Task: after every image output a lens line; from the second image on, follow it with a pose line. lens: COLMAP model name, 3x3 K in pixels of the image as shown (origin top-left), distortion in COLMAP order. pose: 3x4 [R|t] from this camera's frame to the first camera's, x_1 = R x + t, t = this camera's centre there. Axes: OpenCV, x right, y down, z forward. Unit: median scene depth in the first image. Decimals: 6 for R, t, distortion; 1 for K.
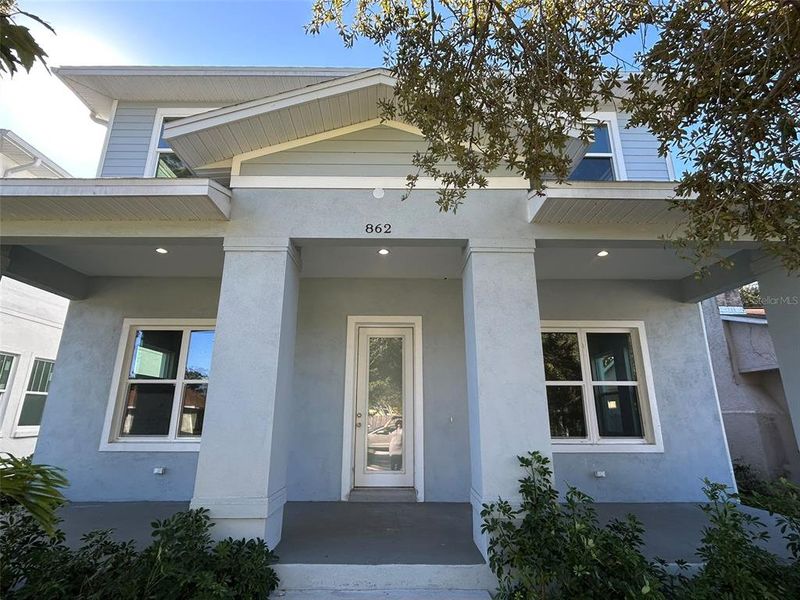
lens RADIAL K [[409.5, 0, 396.2], [0, 409.5, 299.4], [0, 0, 1]] dist [-0.001394, 0.000082]
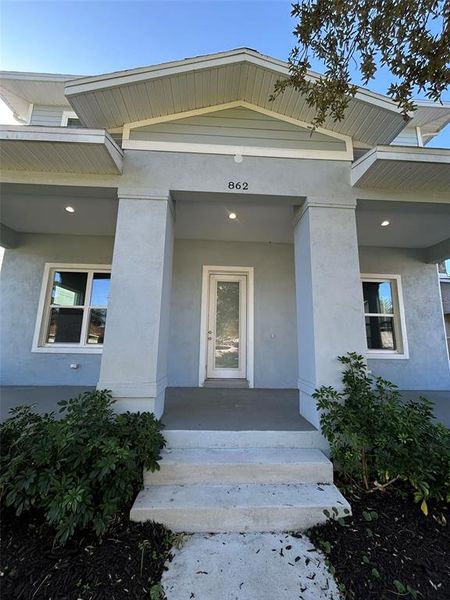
lens RADIAL K [[241.0, 0, 225.0], [0, 241.0, 300.0], [0, 0, 1]] dist [0.002051, 0.000359]
pose [[0.999088, 0.024034, 0.035279, -0.080062], [-0.027556, 0.994298, 0.103014, 0.084851], [-0.032602, -0.103893, 0.994054, 0.156585]]
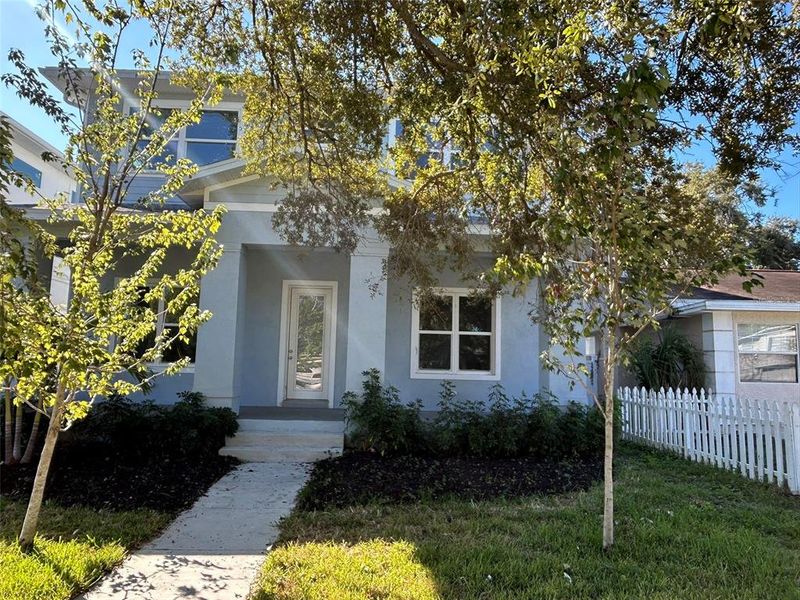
lens RADIAL K [[576.6, 0, 400.1], [0, 576.6, 295.6], [0, 0, 1]] dist [0.081314, 0.000931]
pose [[0.999064, 0.026365, 0.034288, 0.238763], [-0.031377, 0.987418, 0.154991, -0.256658], [-0.029770, -0.155922, 0.987321, -1.073777]]
